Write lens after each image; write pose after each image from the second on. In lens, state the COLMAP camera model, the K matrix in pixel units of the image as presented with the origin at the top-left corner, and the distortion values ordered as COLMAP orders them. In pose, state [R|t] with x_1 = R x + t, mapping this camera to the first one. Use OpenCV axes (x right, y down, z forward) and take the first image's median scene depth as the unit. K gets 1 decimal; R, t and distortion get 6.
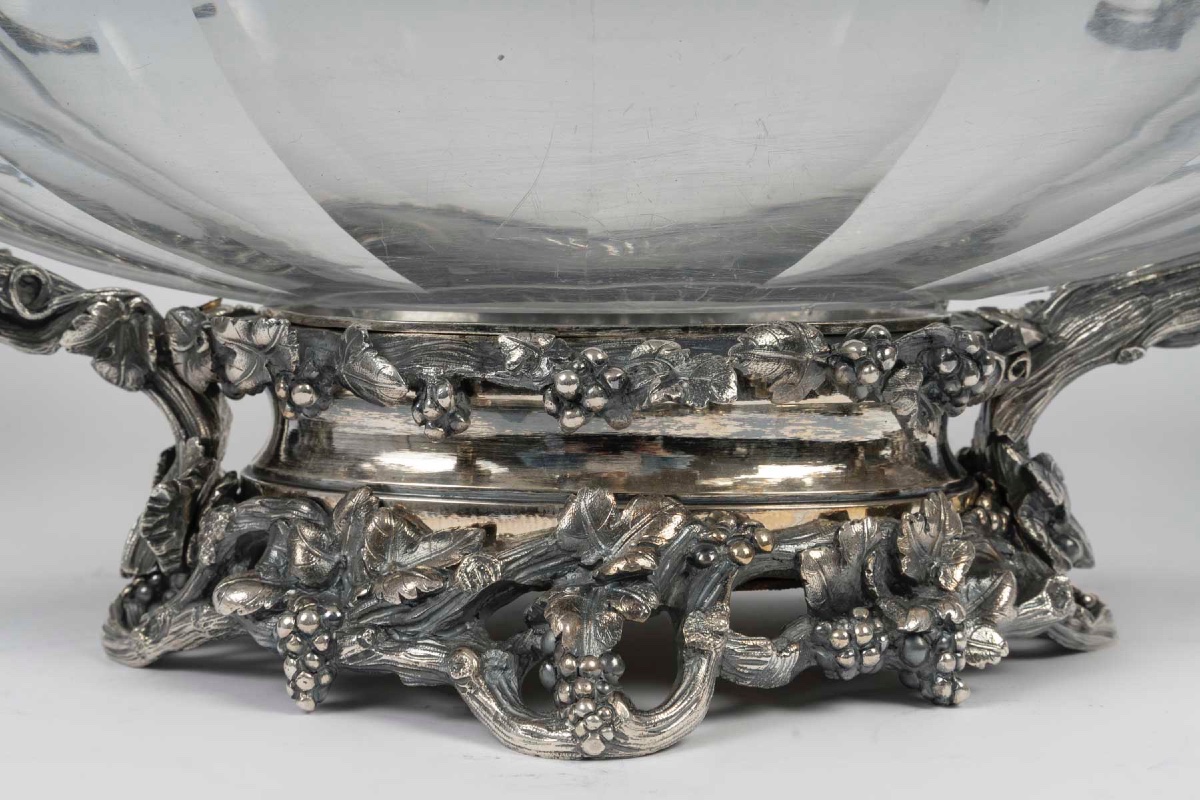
lens RADIAL K [[2164.2, 0, 585.2], [0, 2164.2, 465.7], [0, 0, 1]] dist [0.019692, 0.000000]
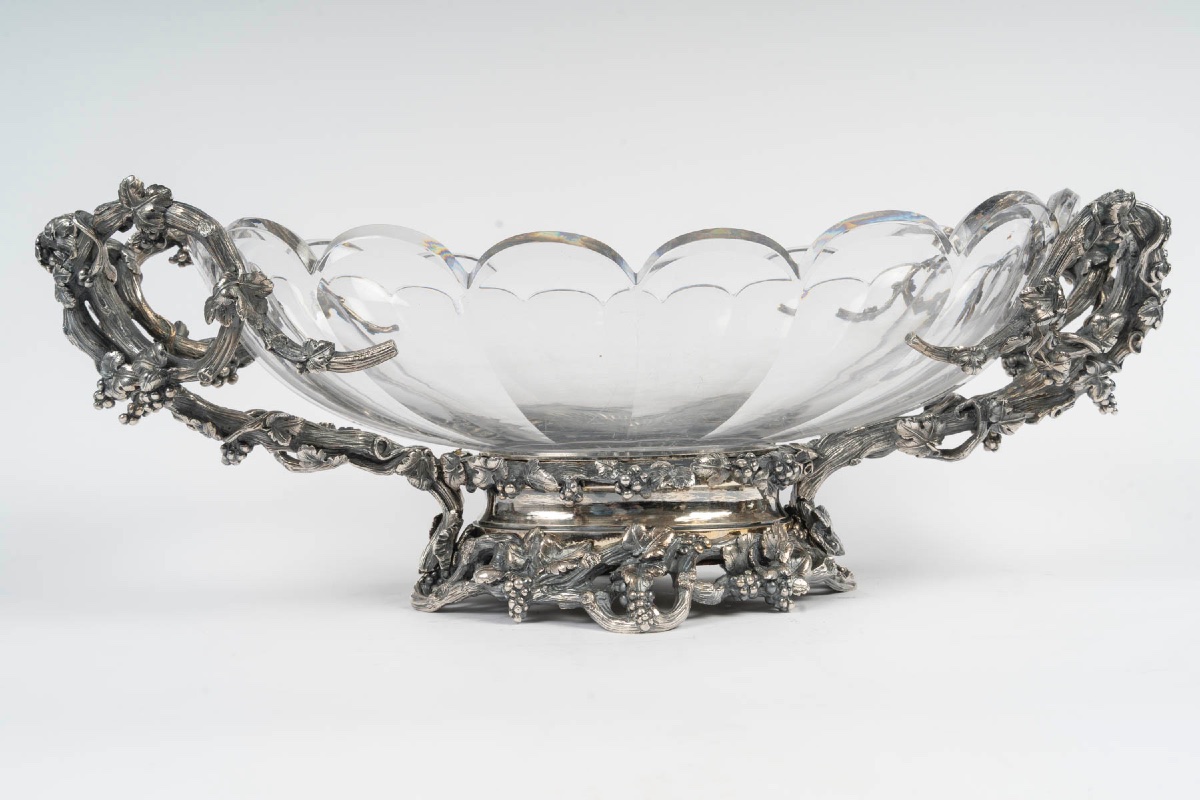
lens RADIAL K [[1551.5, 0, 612.4], [0, 1551.5, 377.3], [0, 0, 1]] dist [-0.005752, 0.000000]
pose [[0.996910, -0.025125, 0.074422, -0.142415], [0.033098, 0.993609, -0.107916, 0.032844], [-0.071235, 0.110046, 0.991370, -0.703030]]
